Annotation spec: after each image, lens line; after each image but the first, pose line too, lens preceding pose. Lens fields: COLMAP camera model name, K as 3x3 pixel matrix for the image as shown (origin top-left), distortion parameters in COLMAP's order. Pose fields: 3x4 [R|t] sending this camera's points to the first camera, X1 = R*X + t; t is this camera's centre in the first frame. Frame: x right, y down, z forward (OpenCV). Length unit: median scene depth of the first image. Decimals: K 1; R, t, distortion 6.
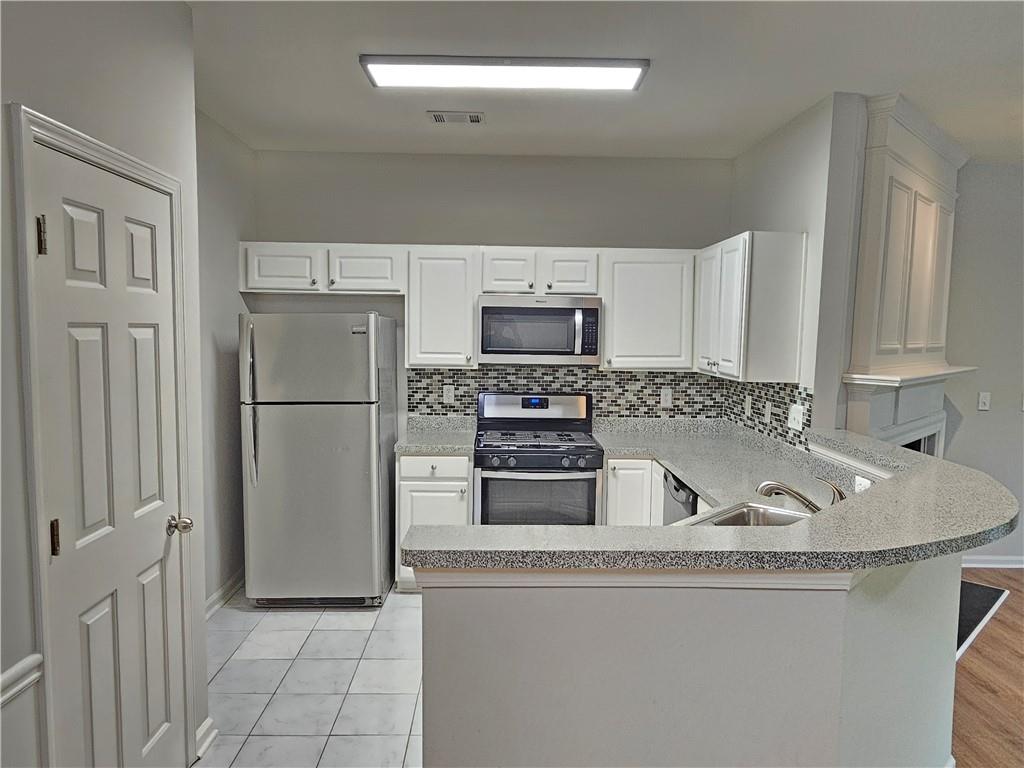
lens RADIAL K [[700.5, 0, 514.2], [0, 700.5, 389.0], [0, 0, 1]] dist [-0.006932, 0.005548]
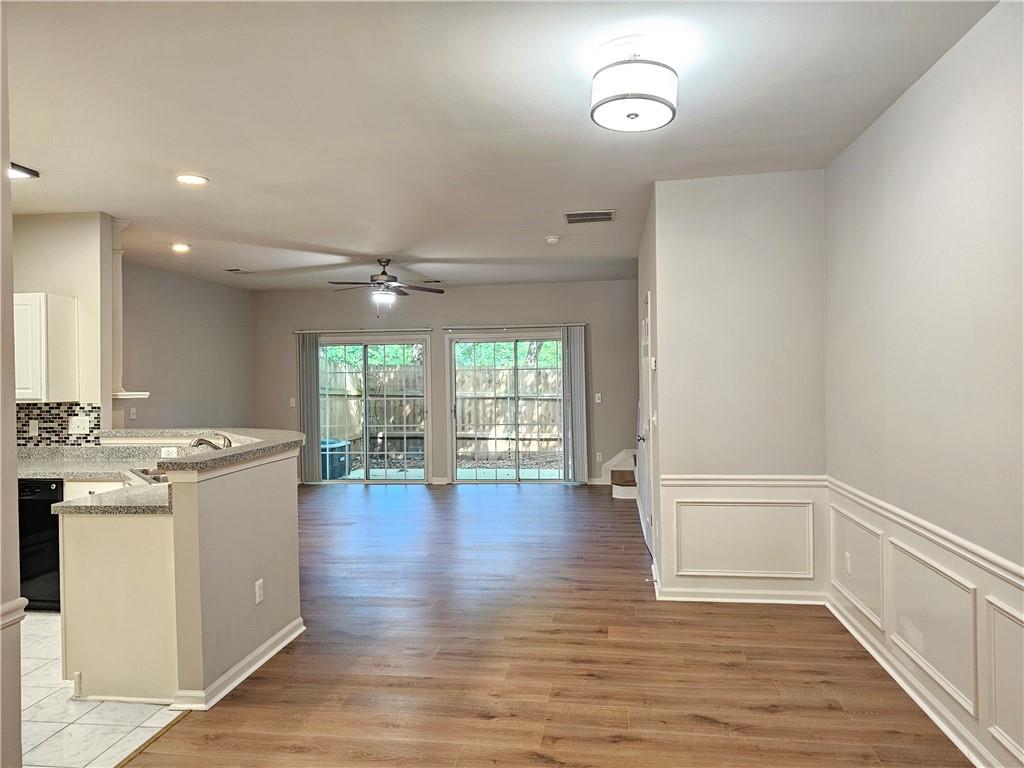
lens RADIAL K [[675.2, 0, 519.0], [0, 675.2, 381.8], [0, 0, 1]] dist [0.020560, -0.010880]
pose [[0.154927, -0.024814, 0.987614, -0.690049], [0.101756, 0.994768, 0.009031, 0.025926], [-0.982671, 0.099097, 0.156642, -0.090078]]
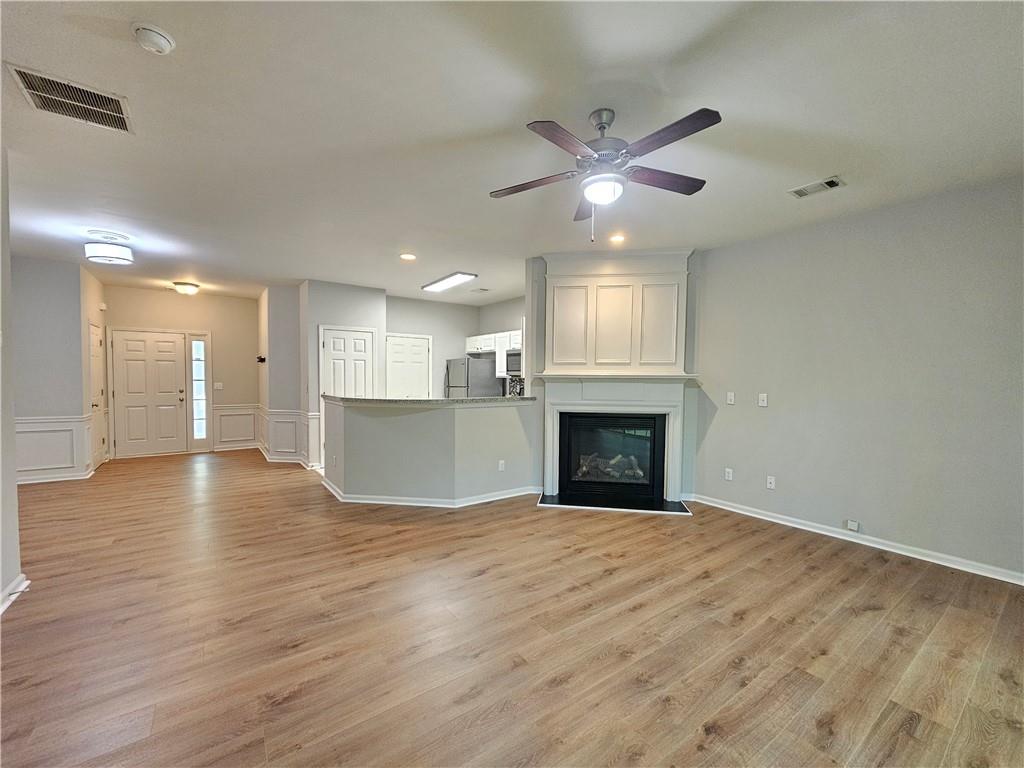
lens RADIAL K [[418.1, 0, 512.2], [0, 418.1, 387.1], [0, 0, 1]] dist [-0.002556, 0.000408]
pose [[0.573145, 0.010946, -0.819381, 1.263811], [-0.070340, 0.996877, -0.035885, 0.065078], [0.816430, 0.078203, 0.572125, 0.106867]]
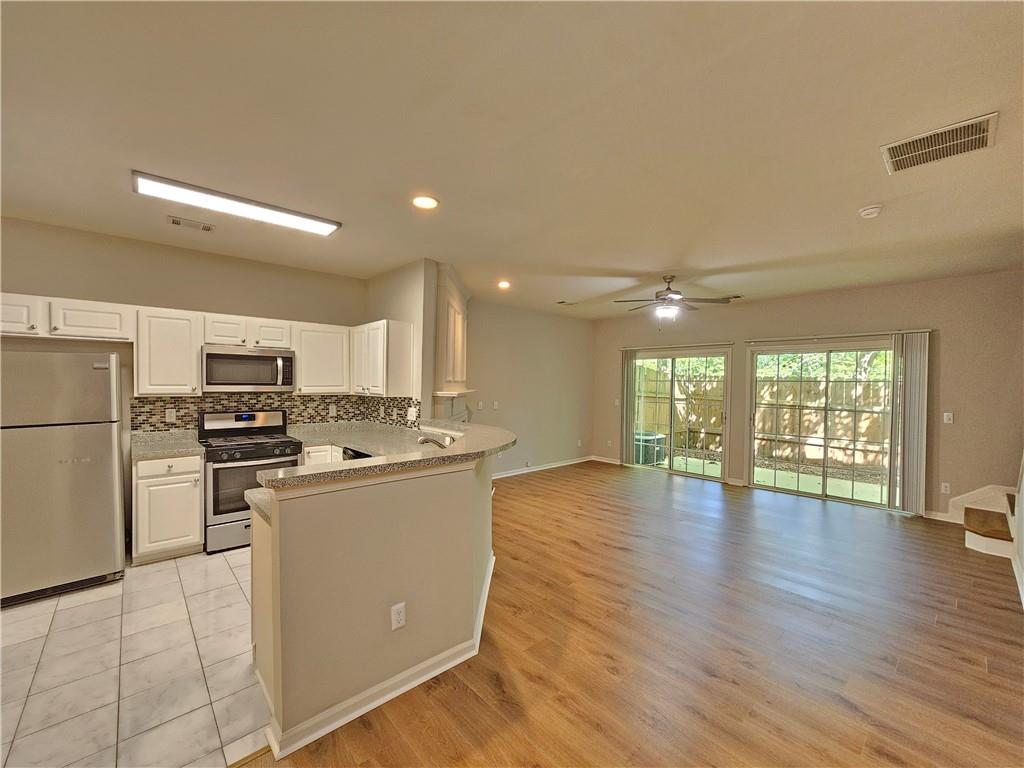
lens RADIAL K [[418.1, 0, 512.0], [0, 418.1, 392.9], [0, 0, 1]] dist [-0.002556, 0.000408]
pose [[0.753539, -0.020503, 0.657083, -0.137824], [0.053543, 0.998107, -0.030259, 0.026286], [-0.655219, 0.057984, 0.753210, -0.075702]]
